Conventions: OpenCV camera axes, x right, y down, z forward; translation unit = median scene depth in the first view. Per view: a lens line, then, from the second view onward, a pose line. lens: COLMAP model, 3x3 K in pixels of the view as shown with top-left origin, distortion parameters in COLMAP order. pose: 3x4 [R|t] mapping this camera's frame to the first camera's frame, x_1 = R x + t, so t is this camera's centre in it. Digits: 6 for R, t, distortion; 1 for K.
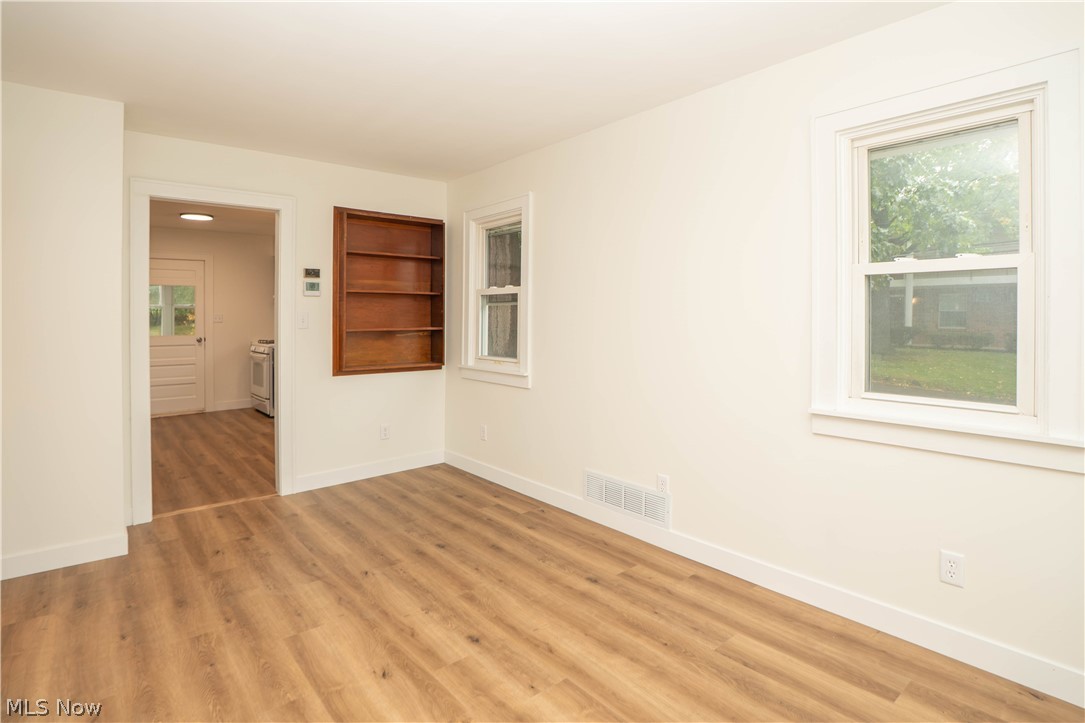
lens RADIAL K [[550.2, 0, 522.9], [0, 550.2, 307.0], [0, 0, 1]] dist [-0.001203, 0.001683]
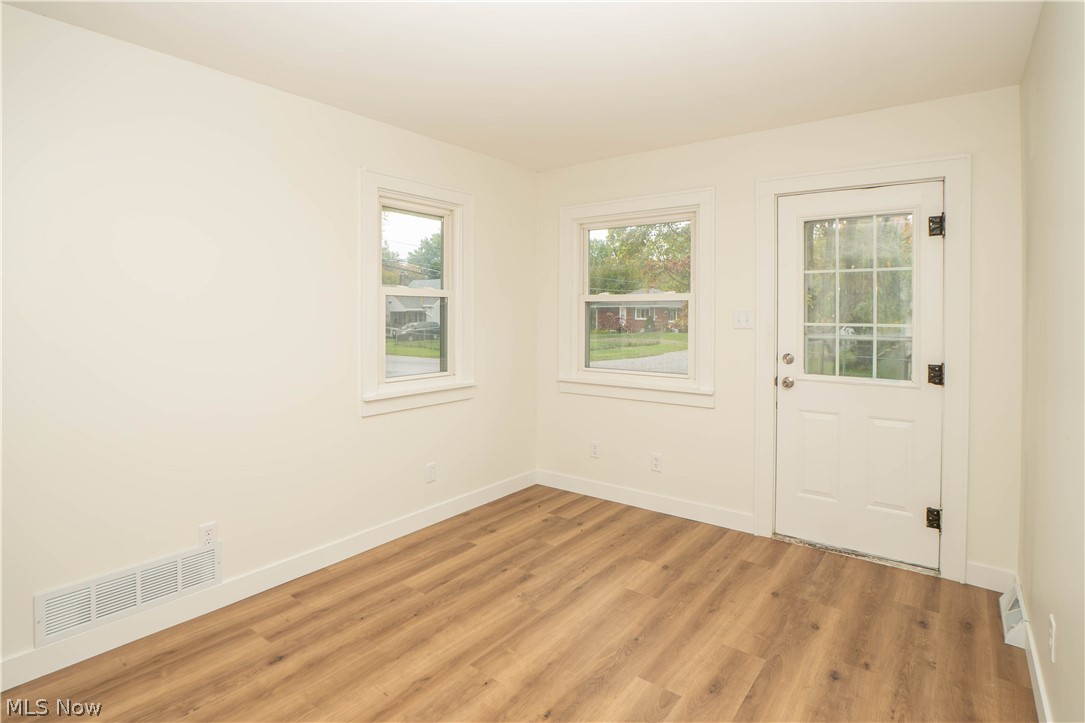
lens RADIAL K [[550.2, 0, 540.1], [0, 550.2, 367.1], [0, 0, 1]] dist [-0.001203, 0.001683]
pose [[-0.228054, -0.077791, 0.970536, -0.806080], [-0.017084, 0.996969, 0.075896, 0.021228], [-0.973499, 0.000728, -0.228692, 0.962404]]
